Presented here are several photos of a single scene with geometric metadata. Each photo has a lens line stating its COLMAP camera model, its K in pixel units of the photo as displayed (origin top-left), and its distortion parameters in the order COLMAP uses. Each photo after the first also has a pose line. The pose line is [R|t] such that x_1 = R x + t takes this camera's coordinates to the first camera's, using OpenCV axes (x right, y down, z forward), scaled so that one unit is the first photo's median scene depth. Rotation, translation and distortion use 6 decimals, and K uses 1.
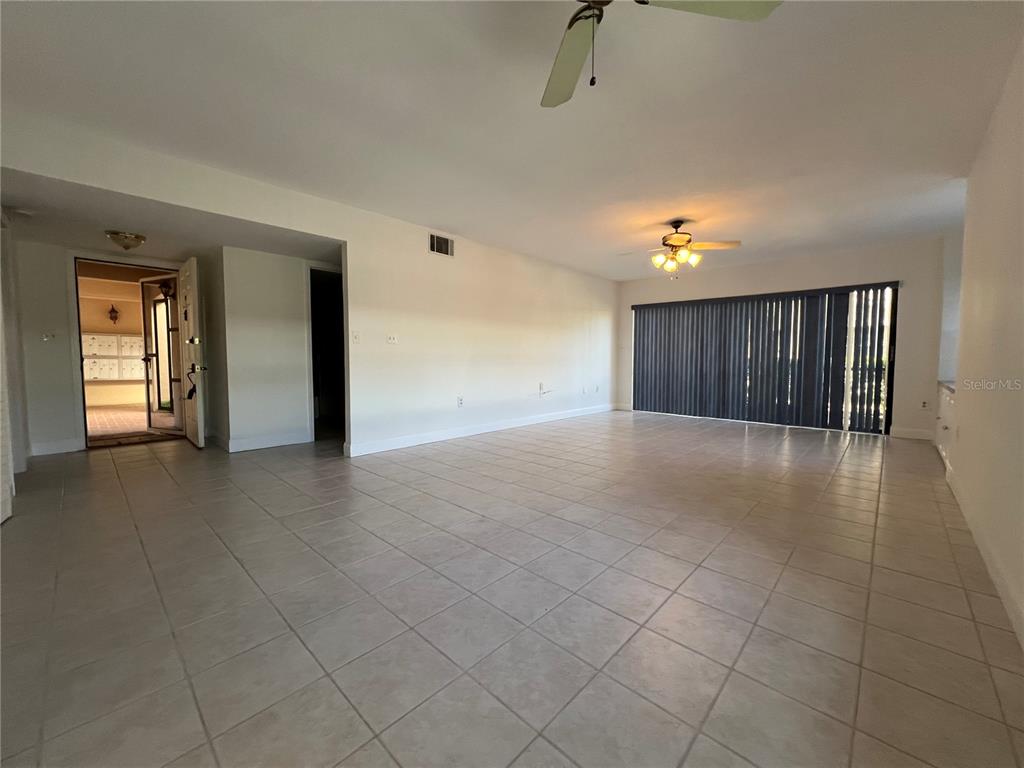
lens RADIAL K [[408.4, 0, 509.2], [0, 408.4, 380.6], [0, 0, 1]] dist [-0.001219, -0.000435]
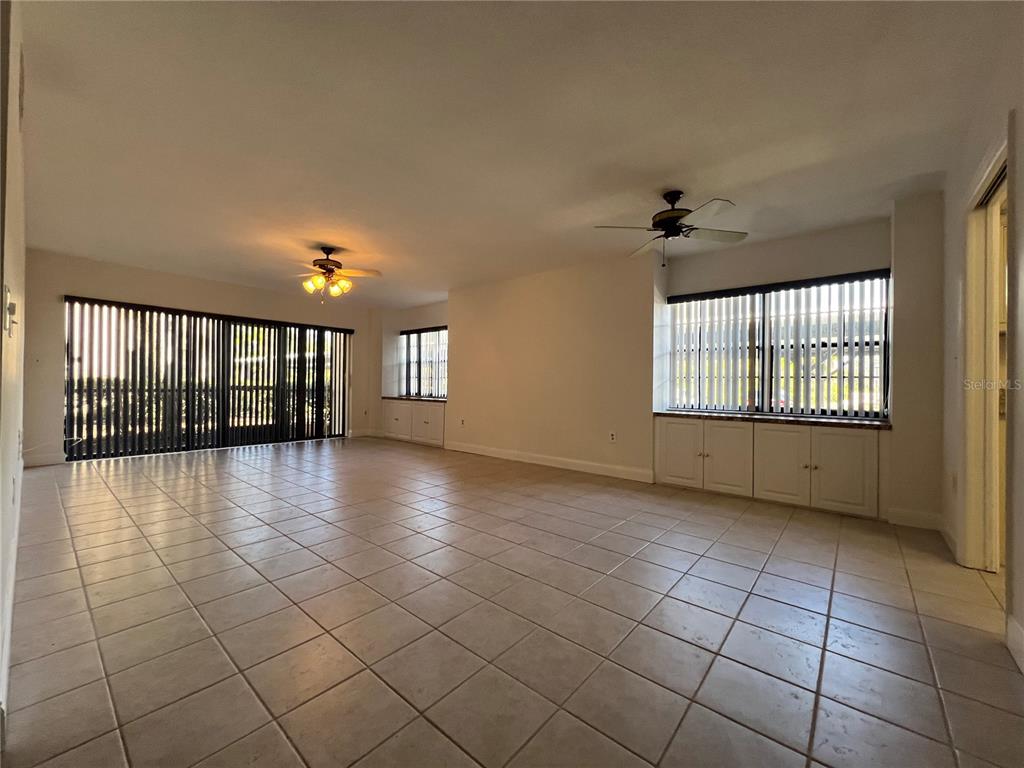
lens RADIAL K [[408.4, 0, 509.2], [0, 408.4, 380.6], [0, 0, 1]] dist [-0.001219, -0.000435]
pose [[-0.050207, 0.007631, 0.998710, -0.558451], [0.039852, 0.999190, -0.005631, -0.033281], [-0.997943, 0.039518, -0.050471, 0.556971]]
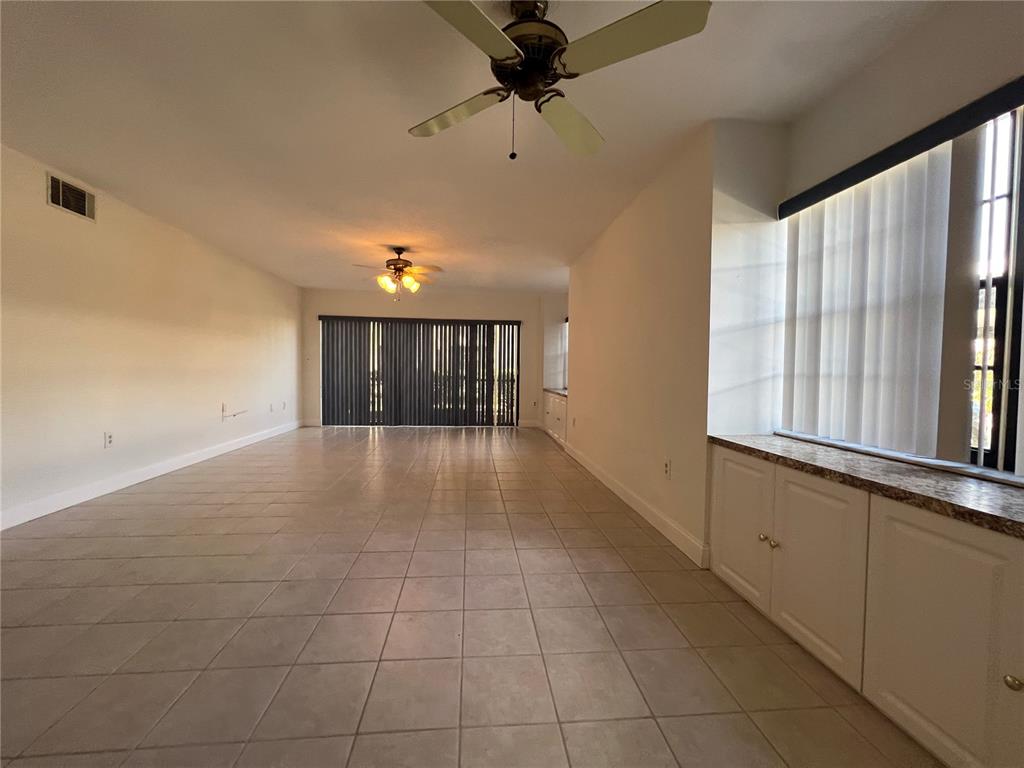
lens RADIAL K [[408.4, 0, 509.2], [0, 408.4, 380.6], [0, 0, 1]] dist [-0.001219, -0.000435]
pose [[0.659929, -0.013589, 0.751205, -0.192331], [0.027785, 0.999594, -0.006327, -0.022504], [-0.750814, 0.025047, 0.660038, 0.069606]]
